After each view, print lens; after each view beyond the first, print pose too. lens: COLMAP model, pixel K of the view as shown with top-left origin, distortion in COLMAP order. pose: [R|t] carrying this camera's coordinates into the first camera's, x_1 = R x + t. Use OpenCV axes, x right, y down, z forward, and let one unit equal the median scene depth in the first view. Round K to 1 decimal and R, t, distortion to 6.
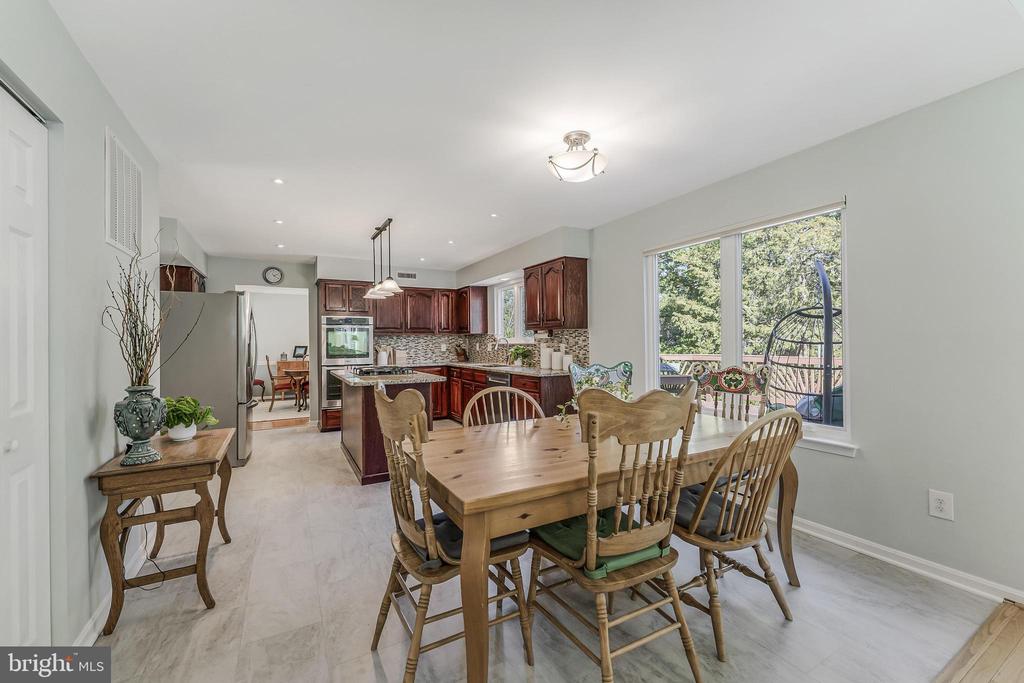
lens RADIAL K [[412.4, 0, 512.0], [0, 412.4, 341.5], [0, 0, 1]] dist [-0.000124, 0.000006]
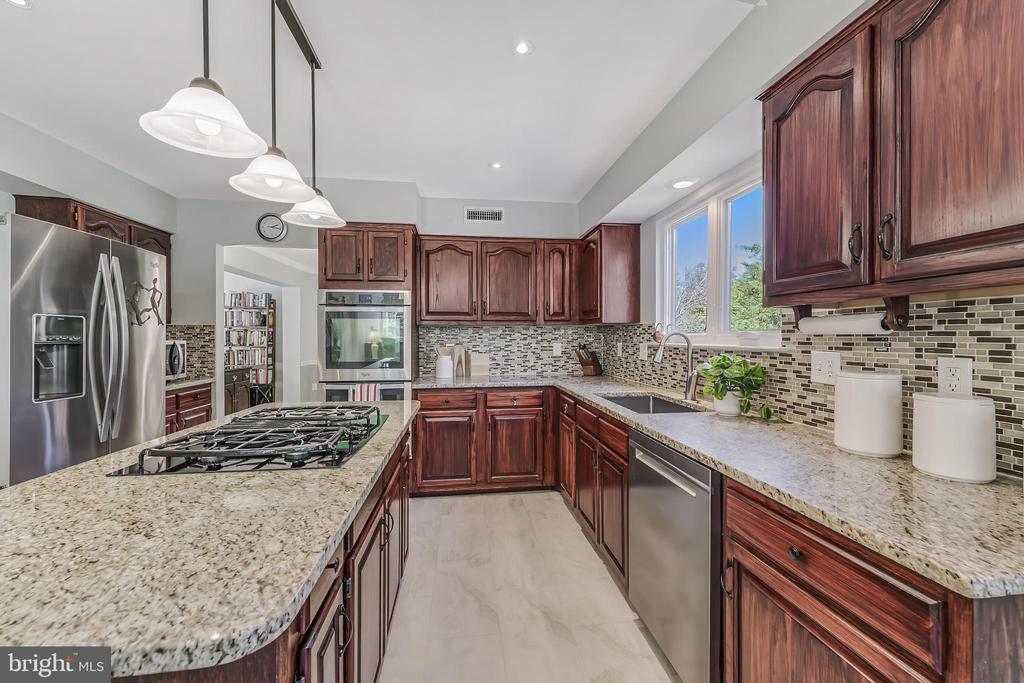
lens RADIAL K [[412.4, 0, 512.0], [0, 412.4, 341.5], [0, 0, 1]] dist [-0.000124, 0.000006]
pose [[0.929339, 0.014335, -0.368950, -0.022205], [-0.009134, 0.999833, 0.015840, -0.004400], [0.369115, -0.011350, 0.929314, 0.549336]]
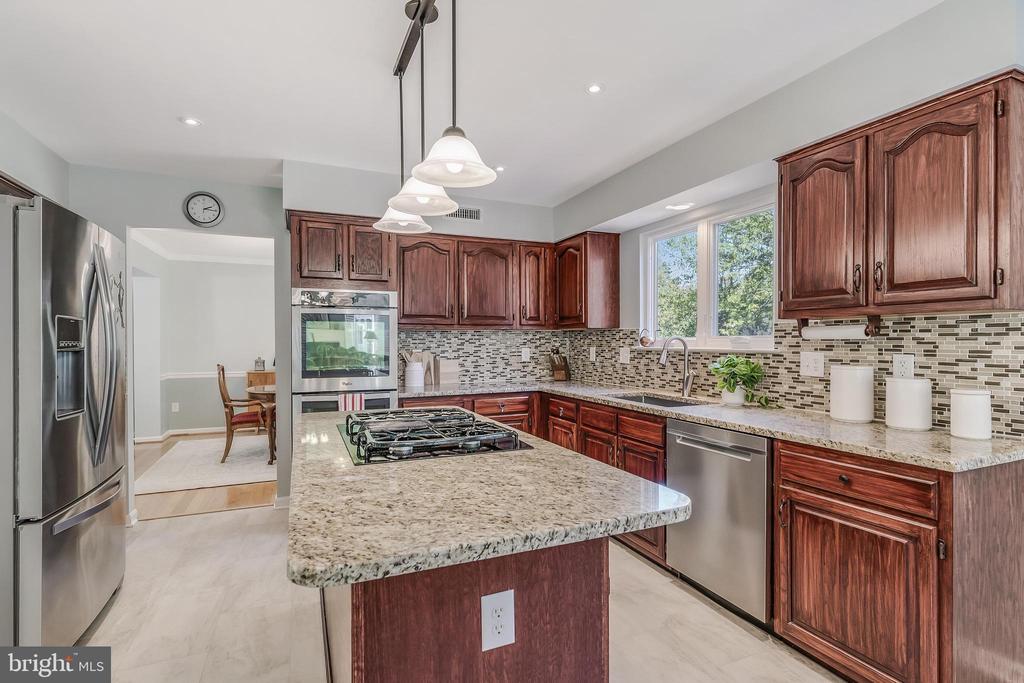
lens RADIAL K [[493.7, 0, 510.2], [0, 493.7, 348.8], [0, 0, 1]] dist [-0.001121, -0.000268]
pose [[0.994895, 0.009860, -0.100432, -0.143774], [-0.008284, 0.999836, 0.016096, -0.003054], [0.100575, -0.015181, 0.994814, 0.426894]]
